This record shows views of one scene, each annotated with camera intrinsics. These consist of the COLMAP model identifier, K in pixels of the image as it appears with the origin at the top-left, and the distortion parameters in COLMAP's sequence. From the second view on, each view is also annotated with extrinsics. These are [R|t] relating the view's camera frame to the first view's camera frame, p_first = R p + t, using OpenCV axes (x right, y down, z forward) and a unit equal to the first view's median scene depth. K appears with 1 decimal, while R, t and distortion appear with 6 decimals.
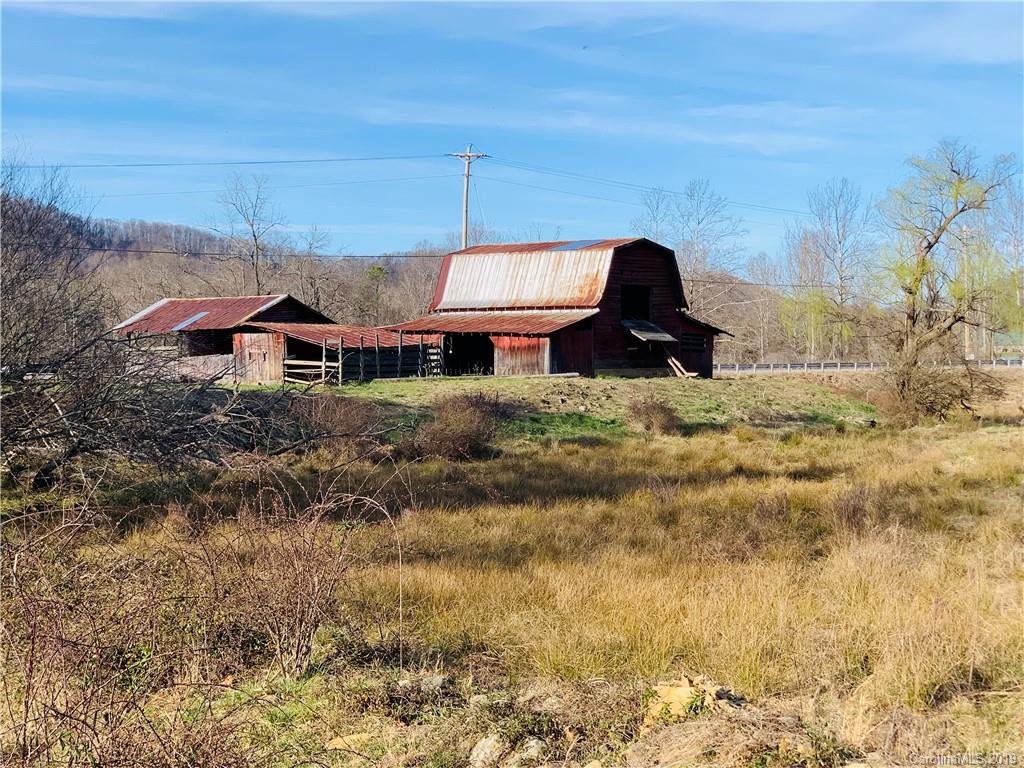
lens RADIAL K [[1770.3, 0, 512.0], [0, 1770.3, 384.0], [0, 0, 1]] dist [-0.040498, 1.257827]
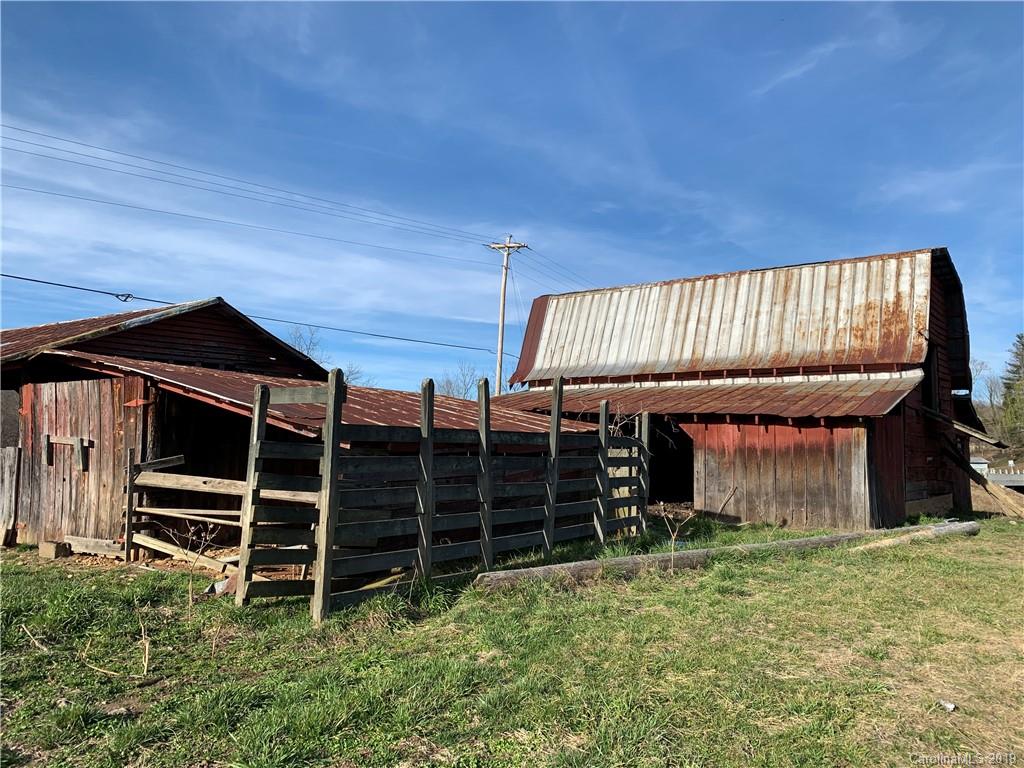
lens RADIAL K [[778.7, 0, 512.0], [0, 778.7, 384.0], [0, 0, 1]] dist [0.003796, -0.004280]
pose [[0.995976, 0.033071, 0.083301, -0.075210], [-0.023755, 0.993598, -0.110447, -0.014227], [-0.086420, 0.108024, 0.990385, 0.820753]]
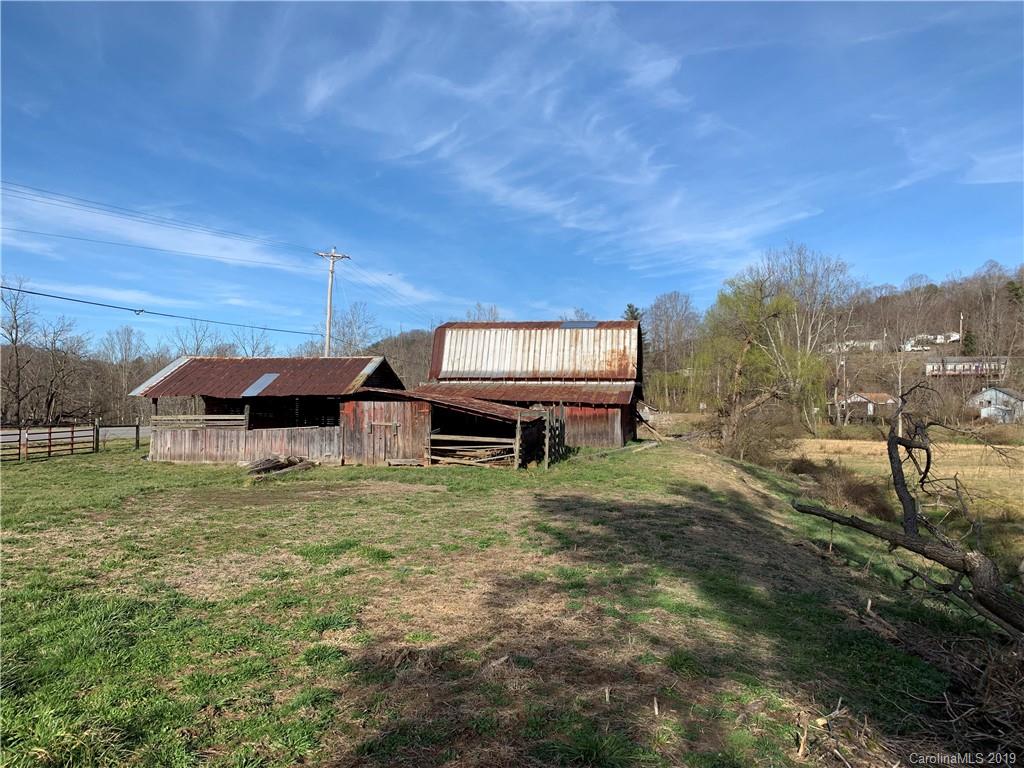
lens RADIAL K [[778.7, 0, 512.0], [0, 778.7, 384.0], [0, 0, 1]] dist [0.003796, -0.004280]
pose [[0.871768, 0.021479, 0.489447, -0.259180], [-0.001242, 0.999132, -0.041633, -0.020892], [-0.489917, 0.035686, 0.871038, 0.623277]]
